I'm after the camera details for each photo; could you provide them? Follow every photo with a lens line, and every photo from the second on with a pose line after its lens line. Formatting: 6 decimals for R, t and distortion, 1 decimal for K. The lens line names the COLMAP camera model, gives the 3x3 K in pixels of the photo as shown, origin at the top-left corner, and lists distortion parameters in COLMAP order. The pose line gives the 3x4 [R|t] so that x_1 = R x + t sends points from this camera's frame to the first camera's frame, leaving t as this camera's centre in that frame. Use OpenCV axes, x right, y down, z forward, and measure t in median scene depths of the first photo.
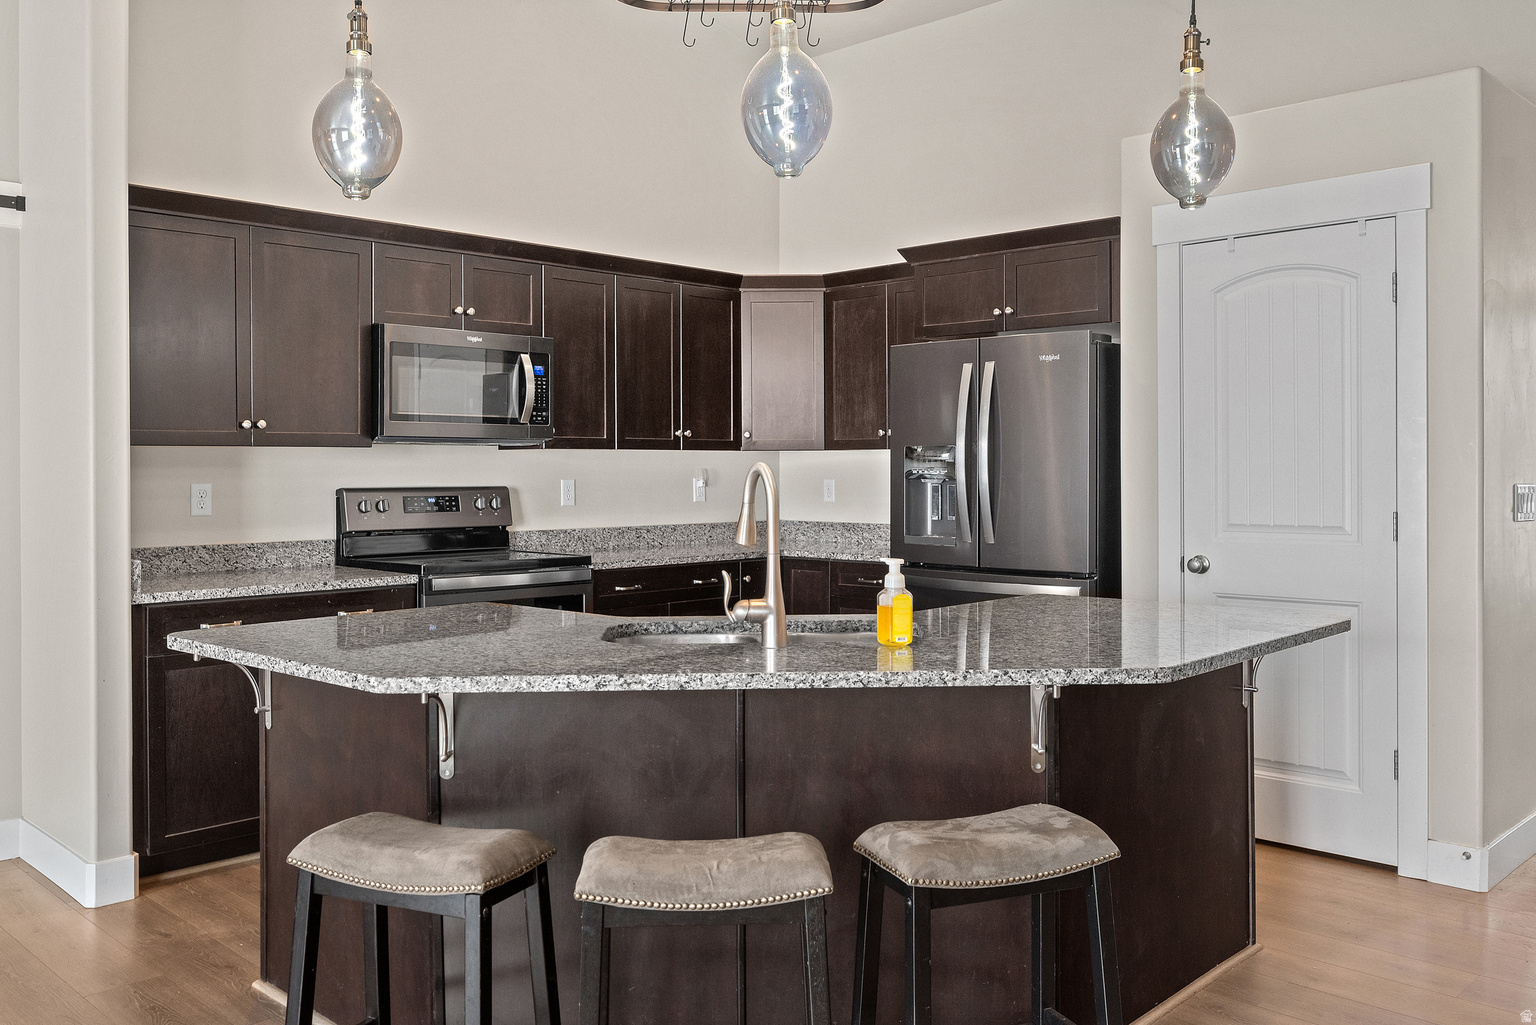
lens RADIAL K [[1265.7, 0, 775.8], [0, 1265.7, 484.1], [0, 0, 1]] dist [-0.009815, -0.004413]
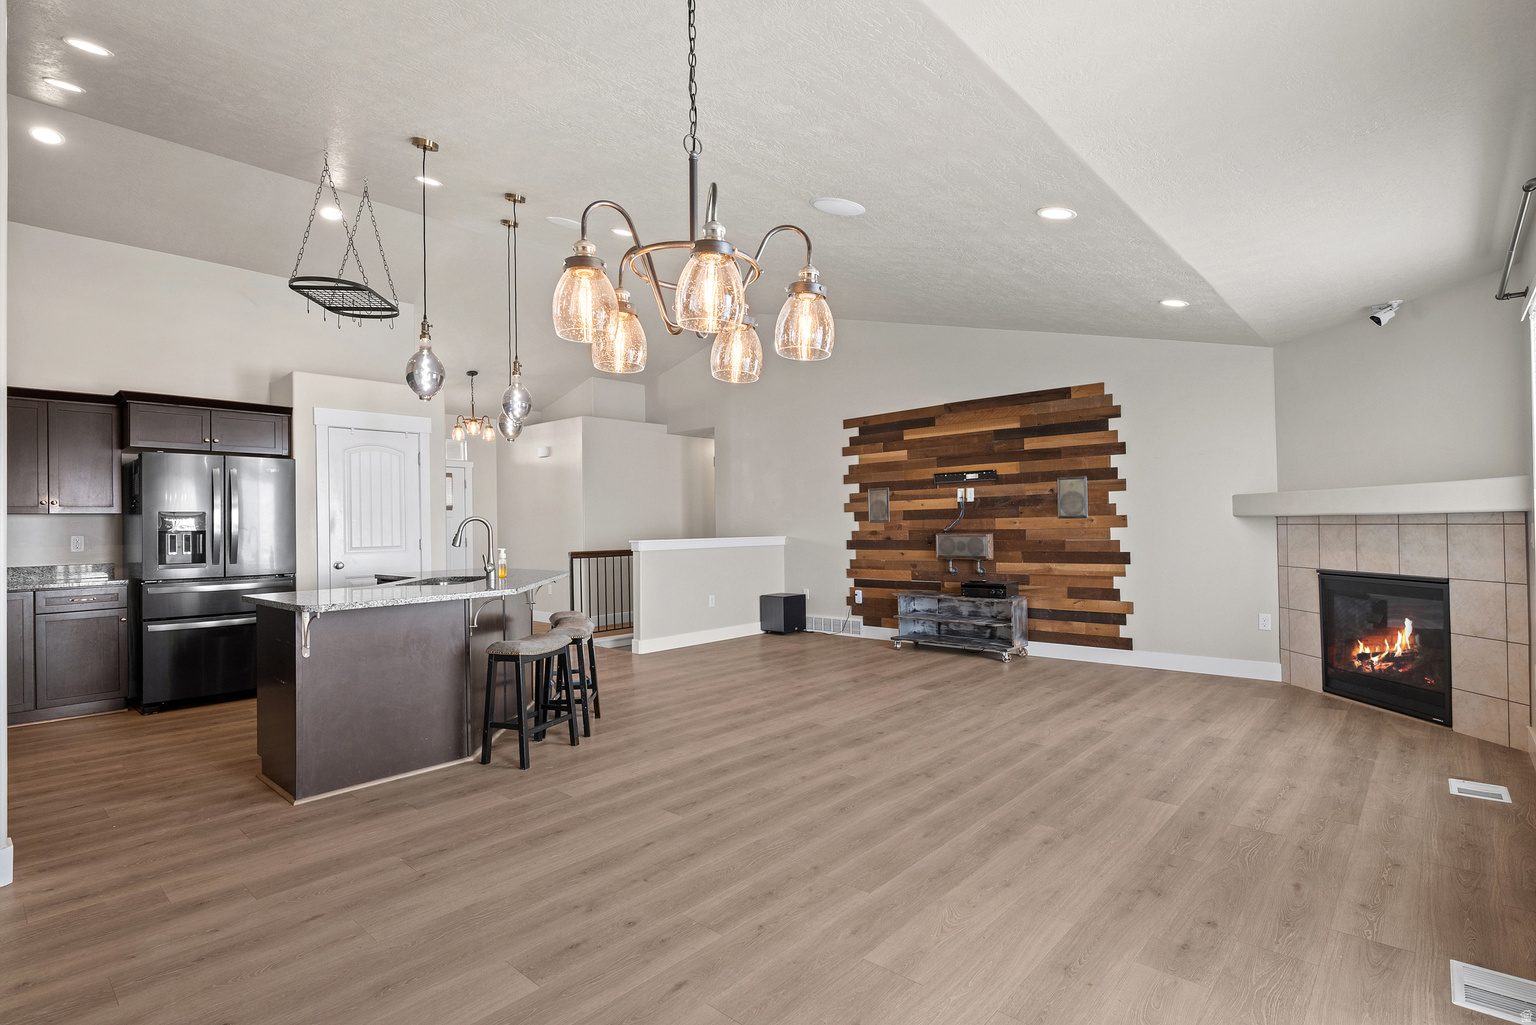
lens RADIAL K [[733.6, 0, 766.6], [0, 733.6, 514.7], [0, 0, 1]] dist [-0.001348, -0.000135]
pose [[-0.024213, 0.019591, 0.999515, -1.027539], [0.028810, 0.999406, -0.018891, 0.017664], [-0.999292, 0.028339, -0.024763, 0.241870]]
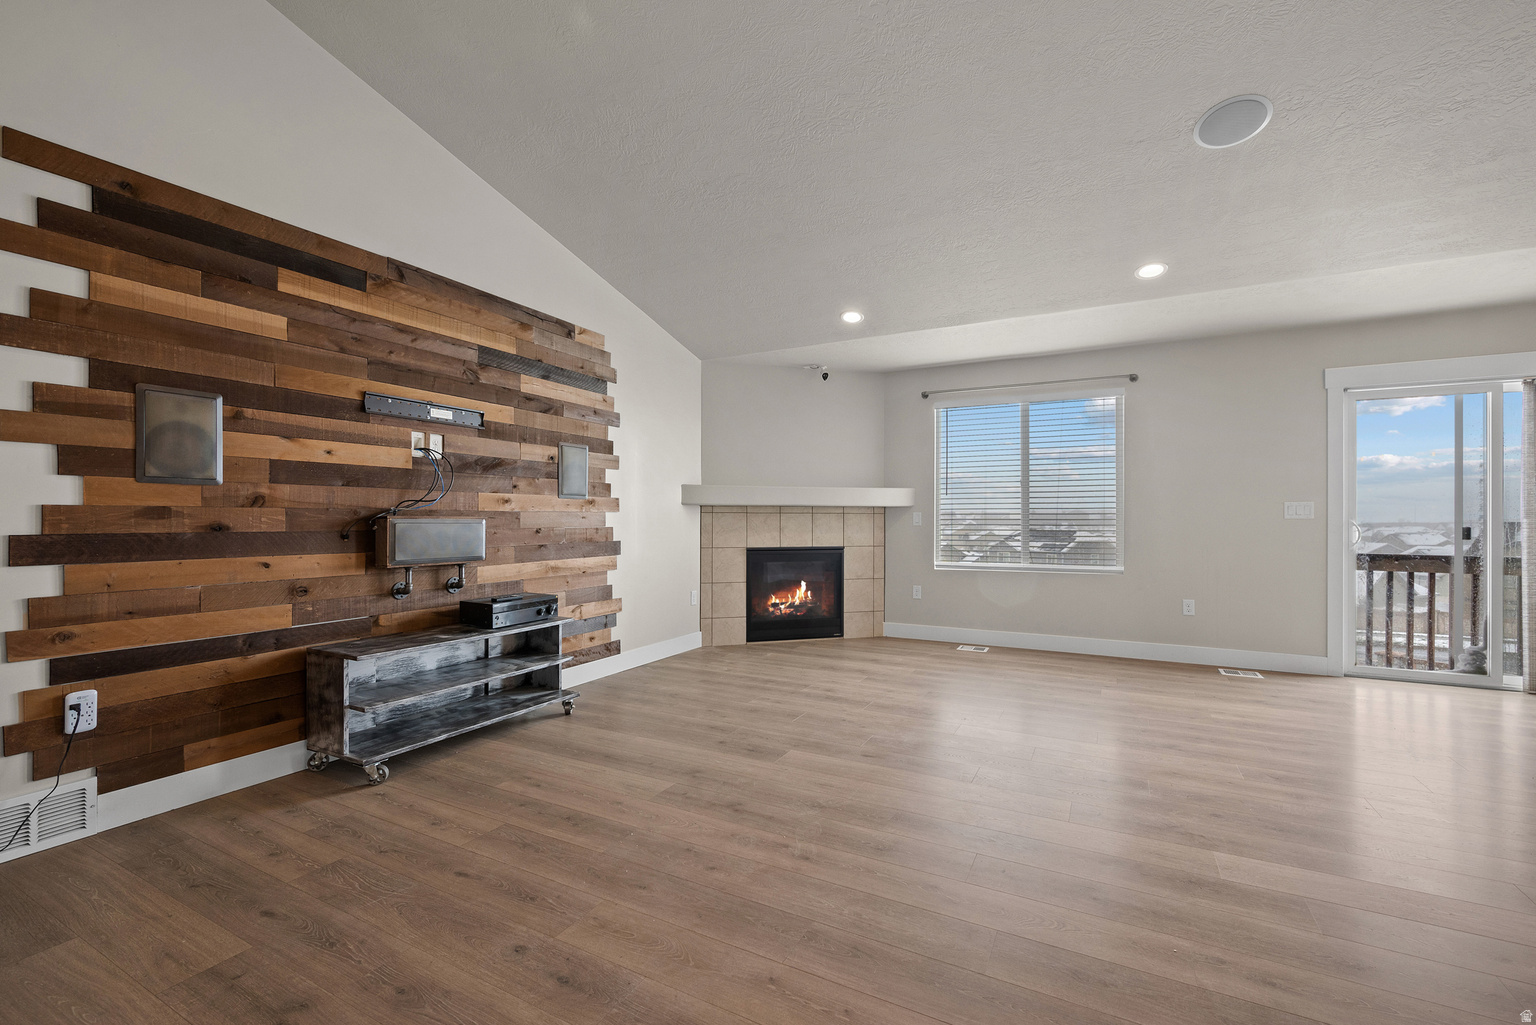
lens RADIAL K [[651.4, 0, 768.4], [0, 651.4, 520.8], [0, 0, 1]] dist [0.001856, 0.000016]
pose [[-0.961428, 0.002476, -0.275047, 0.344256], [-0.001380, 0.999903, 0.013825, 0.033295], [0.275055, 0.013672, -0.961331, 0.603692]]
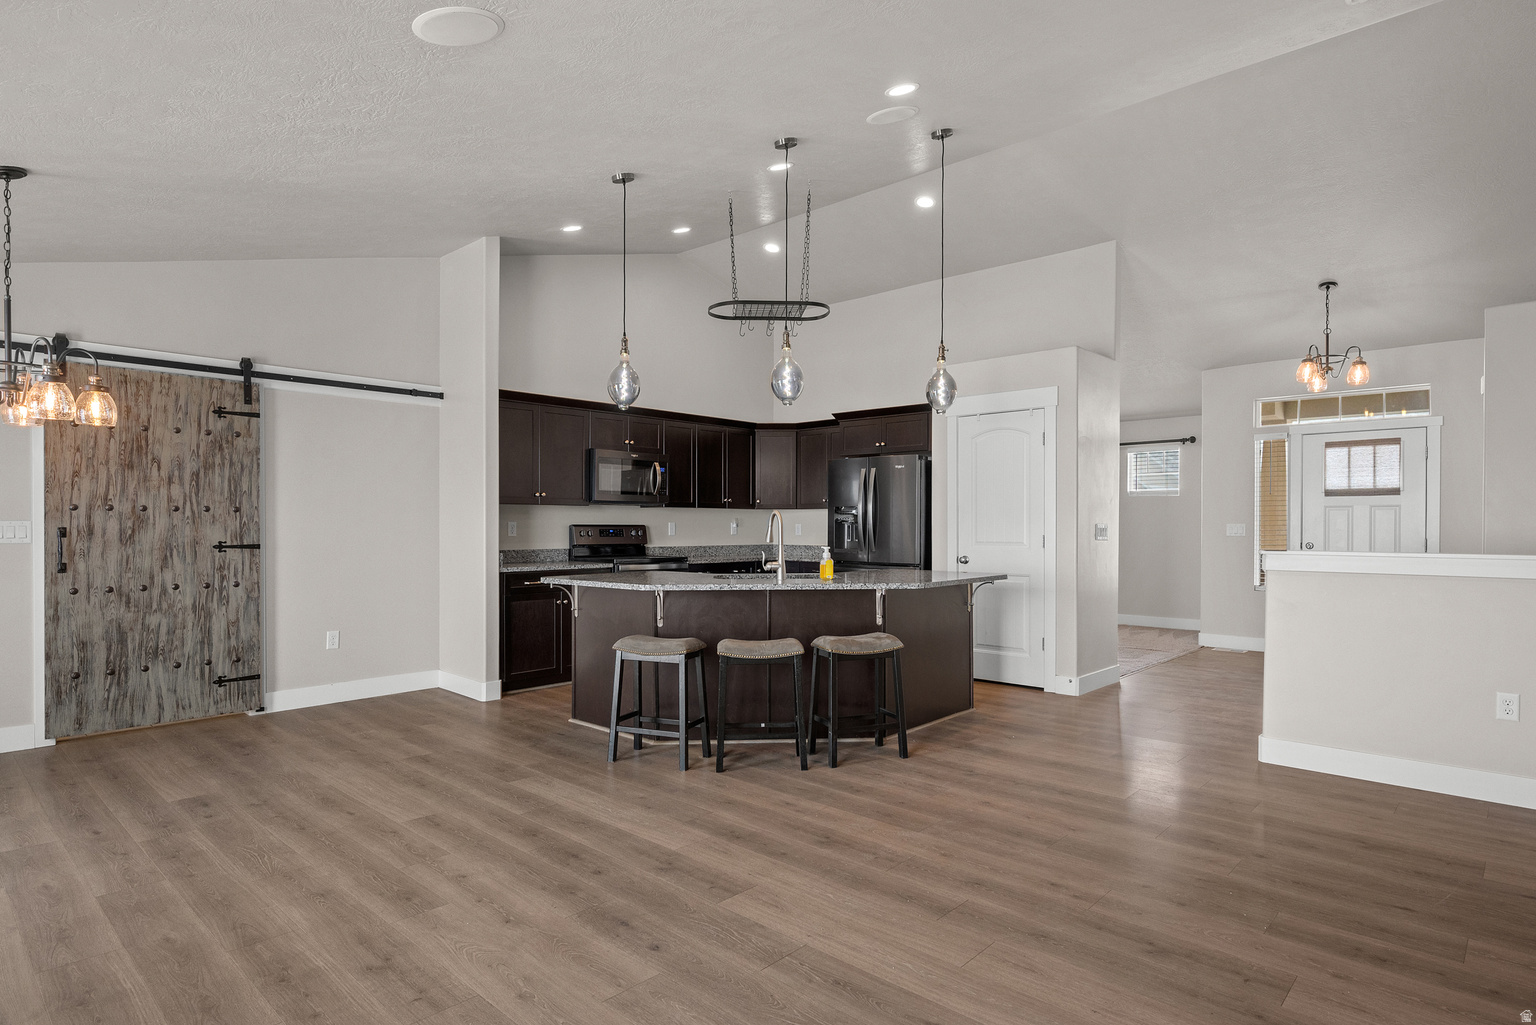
lens RADIAL K [[821.6, 0, 789.0], [0, 821.6, 533.4], [0, 0, 1]] dist [-0.002960, -0.000025]
pose [[0.999305, 0.004156, 0.037038, -0.029948], [-0.004047, 0.999987, -0.003012, 0.022237], [-0.037050, 0.002860, 0.999309, -0.437893]]
